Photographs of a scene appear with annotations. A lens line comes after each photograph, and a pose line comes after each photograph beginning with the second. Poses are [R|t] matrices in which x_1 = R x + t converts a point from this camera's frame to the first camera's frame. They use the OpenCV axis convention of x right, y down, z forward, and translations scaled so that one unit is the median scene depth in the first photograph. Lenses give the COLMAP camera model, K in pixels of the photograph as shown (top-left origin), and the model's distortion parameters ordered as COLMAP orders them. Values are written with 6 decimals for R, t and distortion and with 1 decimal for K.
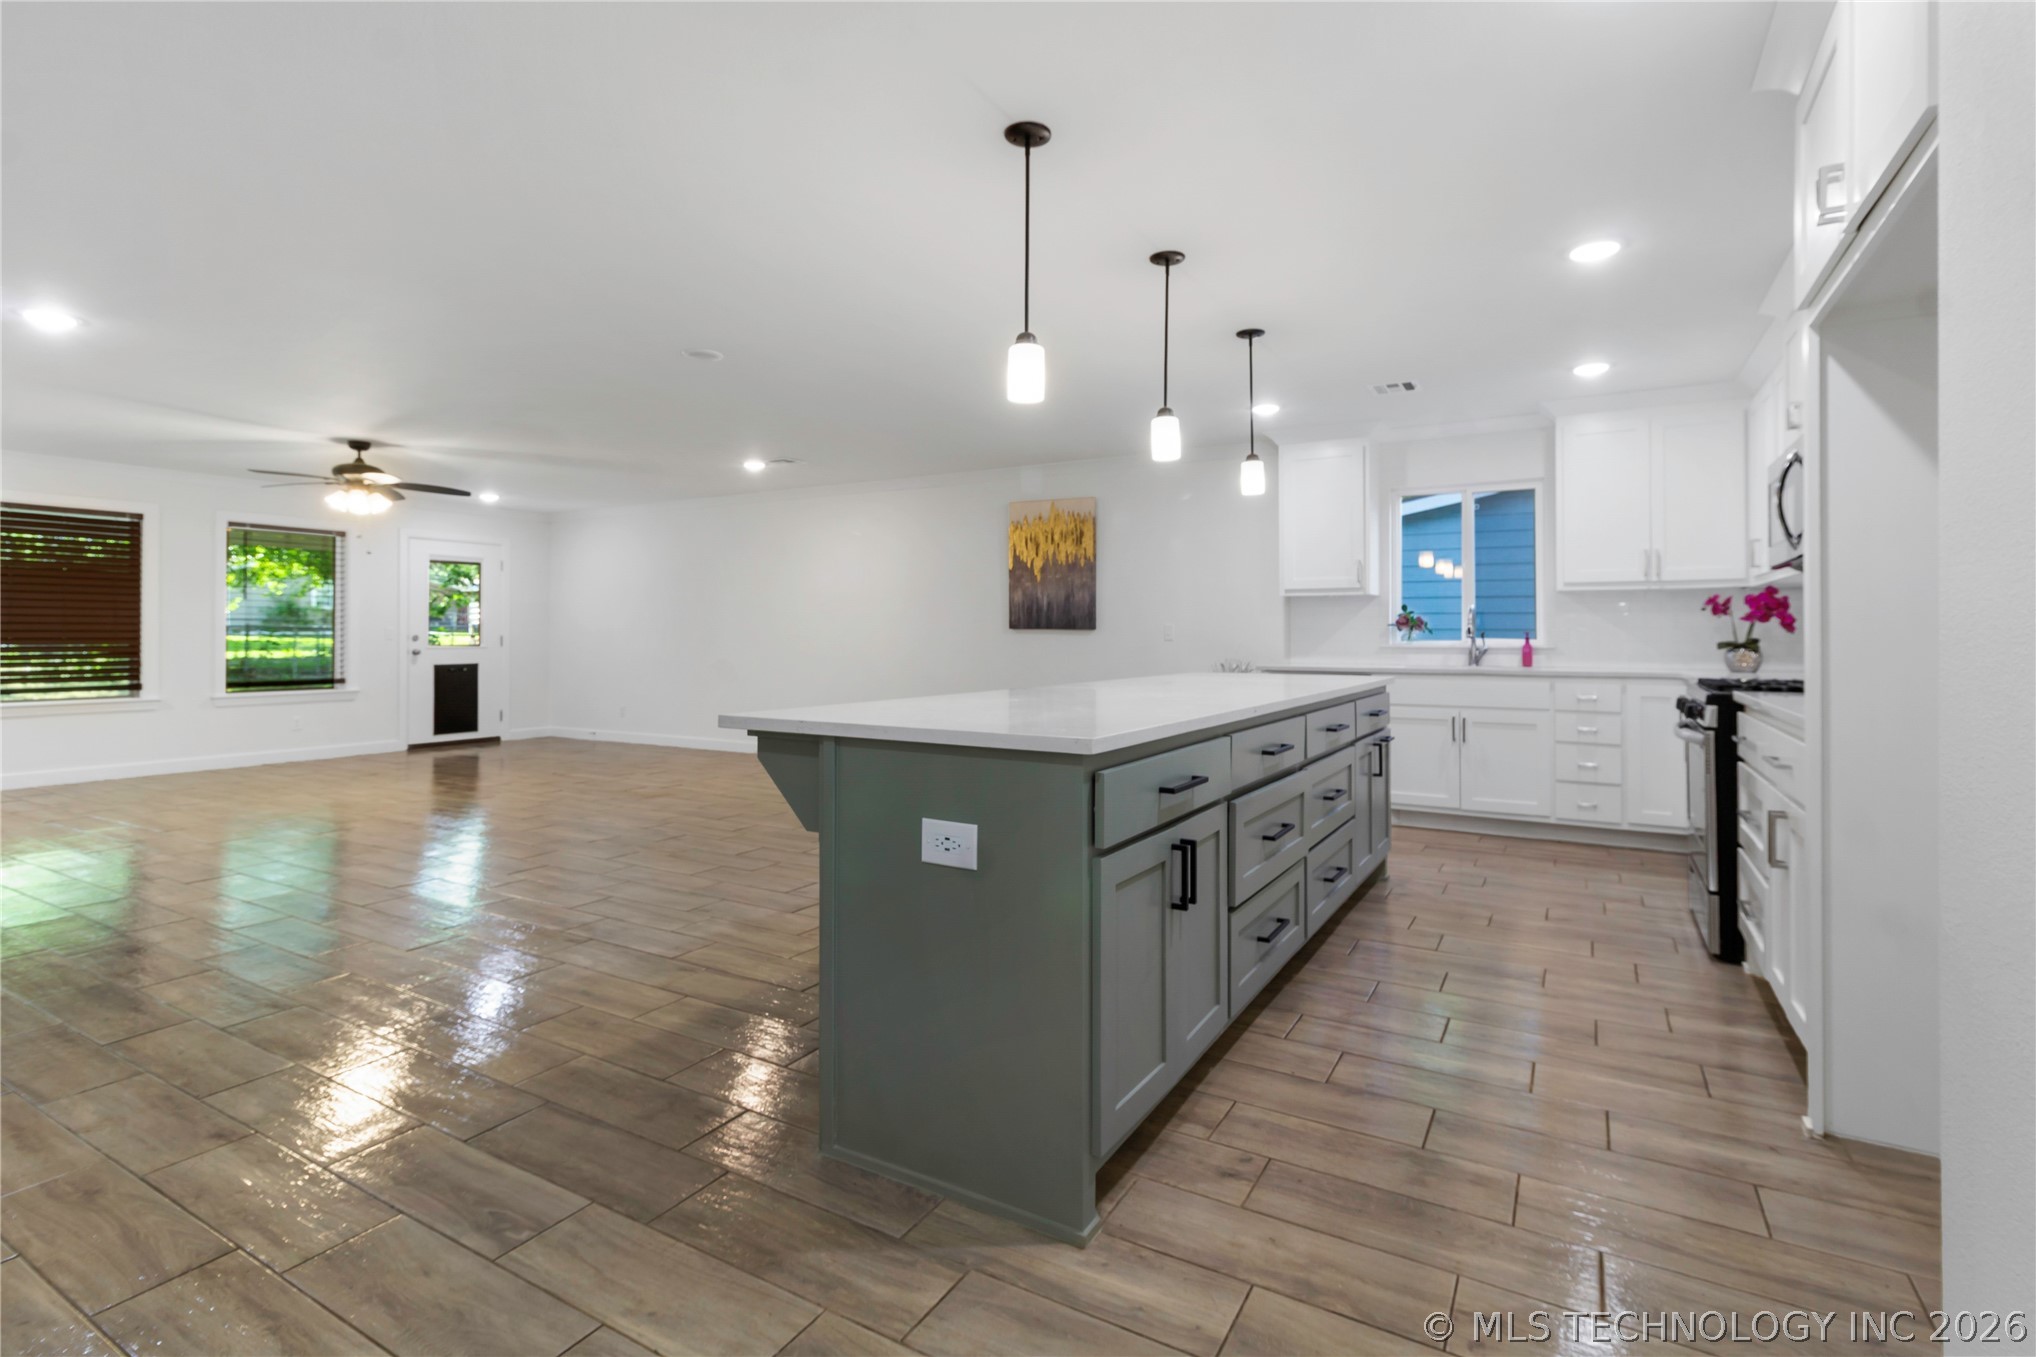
lens RADIAL K [[952.2, 0, 1032.2], [0, 952.2, 636.3], [0, 0, 1]] dist [0.005850, 0.001462]
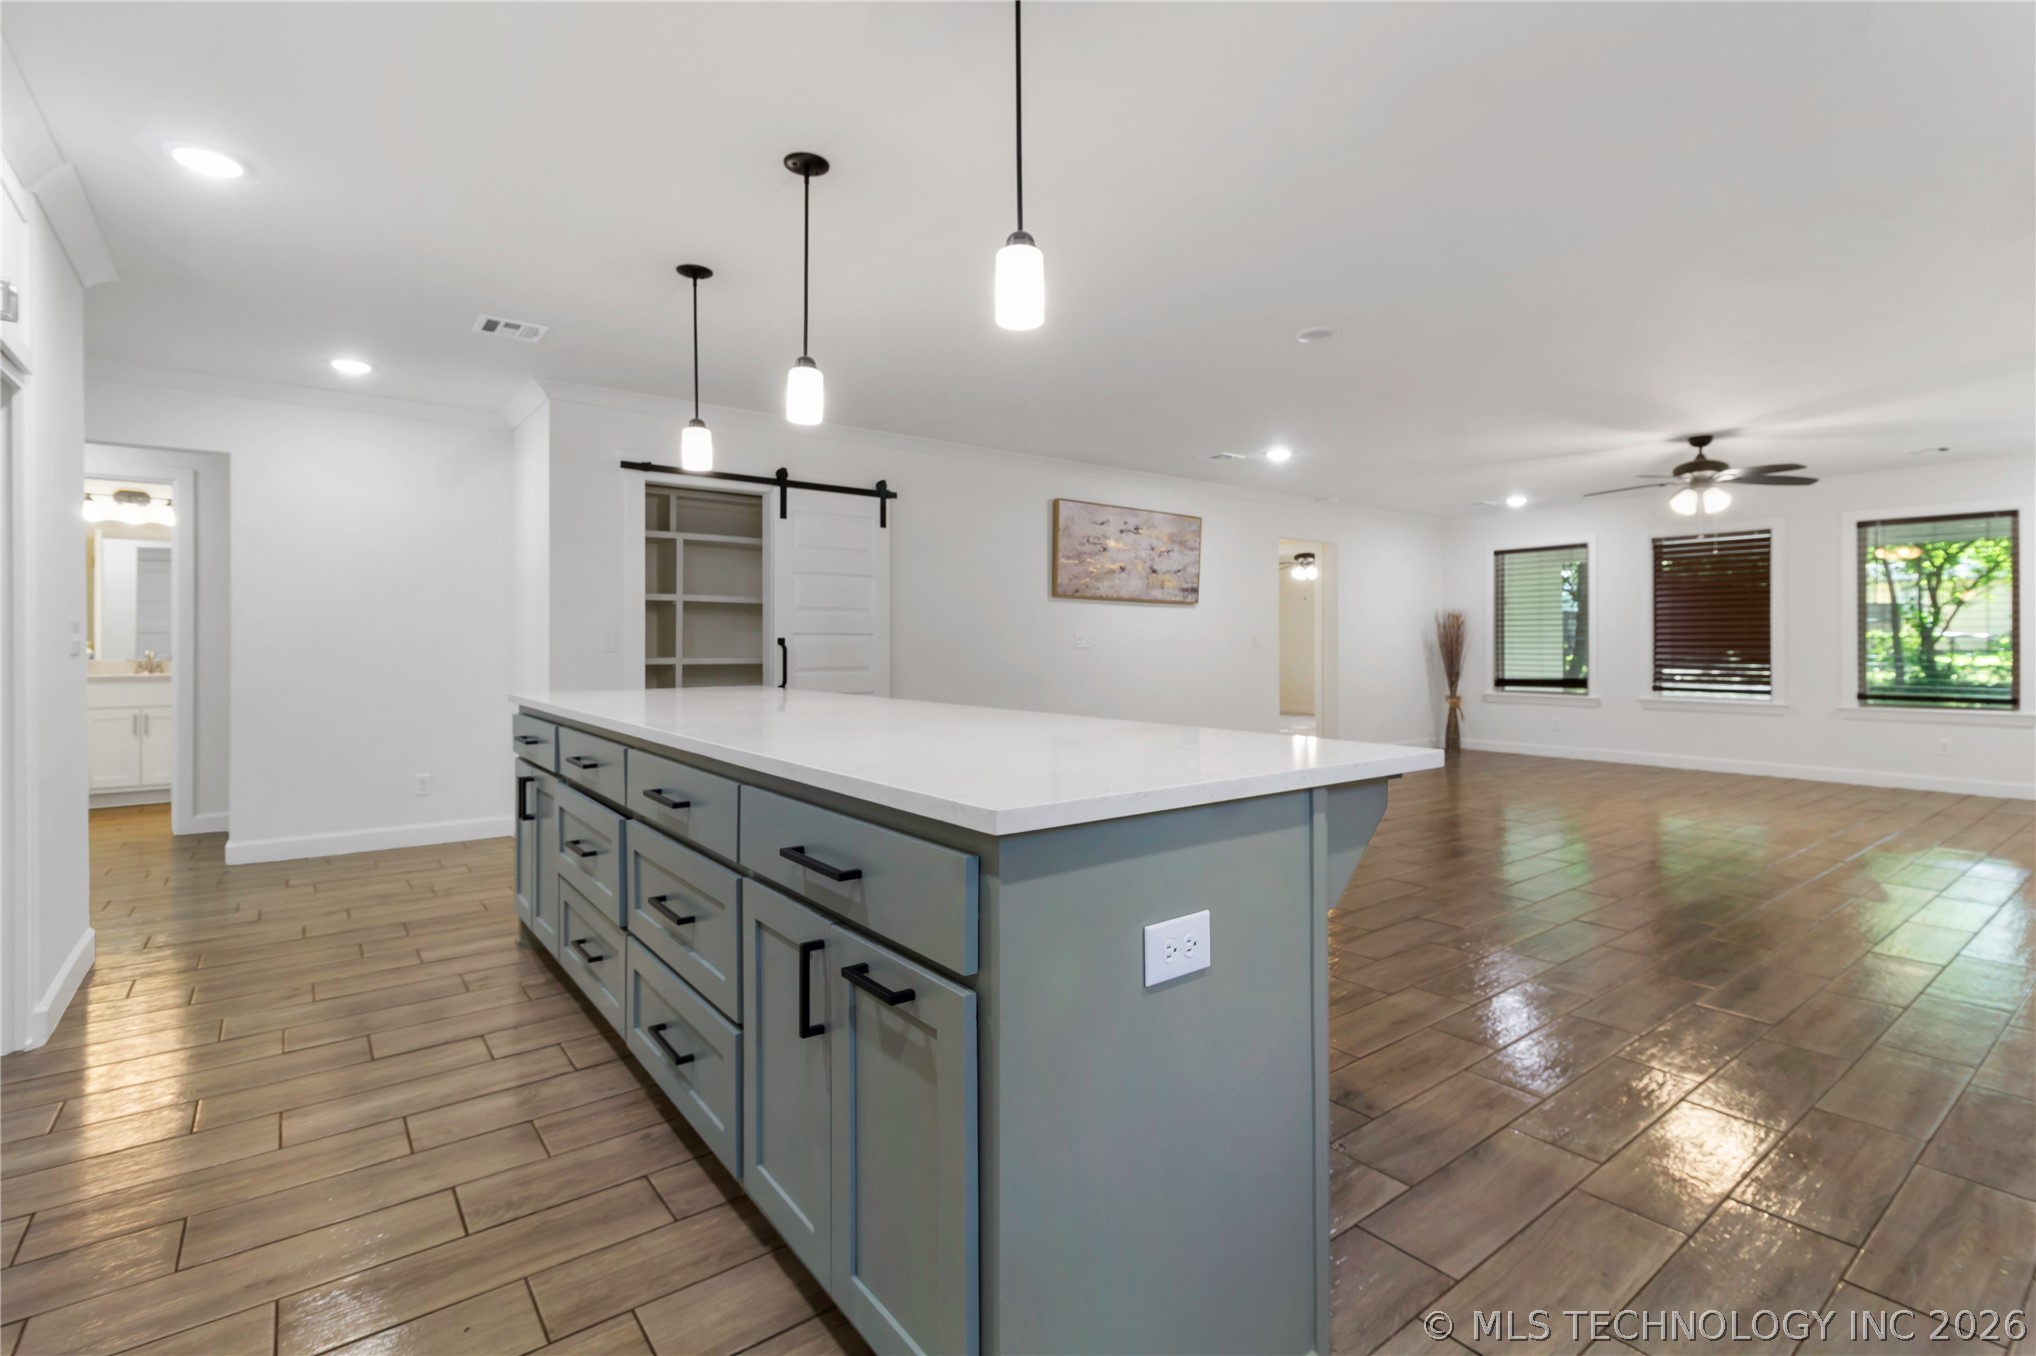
lens RADIAL K [[952.2, 0, 1035.9], [0, 952.2, 642.2], [0, 0, 1]] dist [0.005850, 0.001462]
pose [[-0.375407, -0.002077, -0.926858, 0.340693], [0.000044, 0.999997, -0.002259, -0.000006], [0.926860, -0.000889, -0.375406, 0.622521]]
